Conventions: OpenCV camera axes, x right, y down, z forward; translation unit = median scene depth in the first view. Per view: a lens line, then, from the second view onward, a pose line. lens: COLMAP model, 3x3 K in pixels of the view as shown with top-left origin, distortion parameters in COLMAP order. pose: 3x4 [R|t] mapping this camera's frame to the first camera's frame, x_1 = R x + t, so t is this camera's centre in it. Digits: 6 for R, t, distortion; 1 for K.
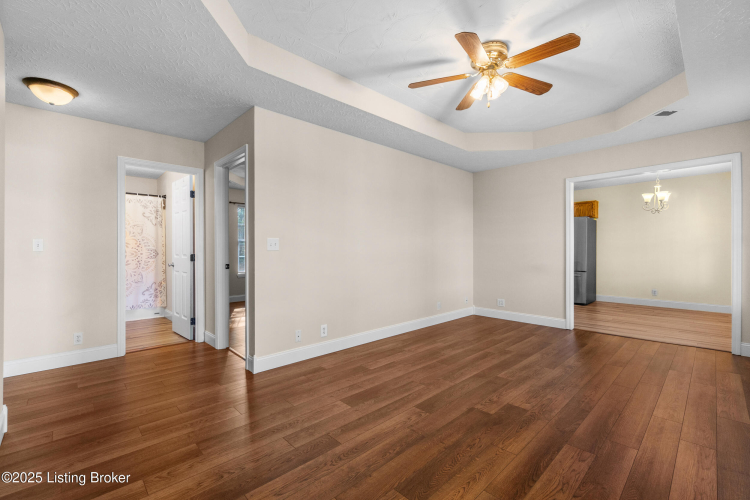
lens RADIAL K [[325.7, 0, 375.0], [0, 325.7, 250.0], [0, 0, 1]] dist [-0.004308, -0.000627]
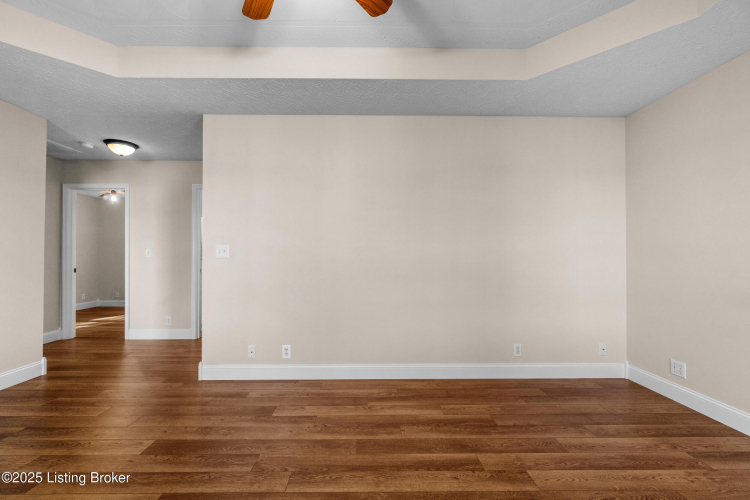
lens RADIAL K [[319.0, 0, 370.8], [0, 319.0, 255.1], [0, 0, 1]] dist [-0.003696, -0.000328]
pose [[0.732496, -0.002136, -0.680768, 0.694811], [-0.003332, 0.999972, -0.006722, -0.001358], [0.680763, 0.007192, 0.732468, 0.646249]]
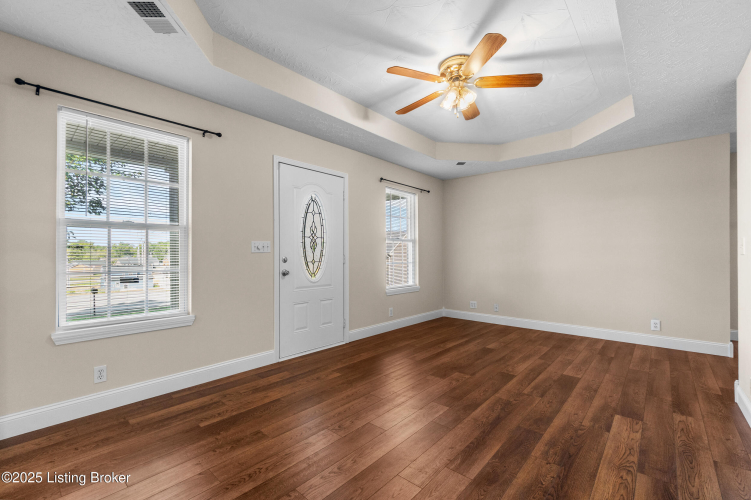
lens RADIAL K [[332.4, 0, 368.5], [0, 332.4, 255.3], [0, 0, 1]] dist [0.000239, 0.000024]
pose [[-0.997693, 0.002565, -0.067841, 0.629121], [0.002551, 0.999997, 0.000294, 0.004717], [0.067842, 0.000120, -0.997696, 1.807161]]
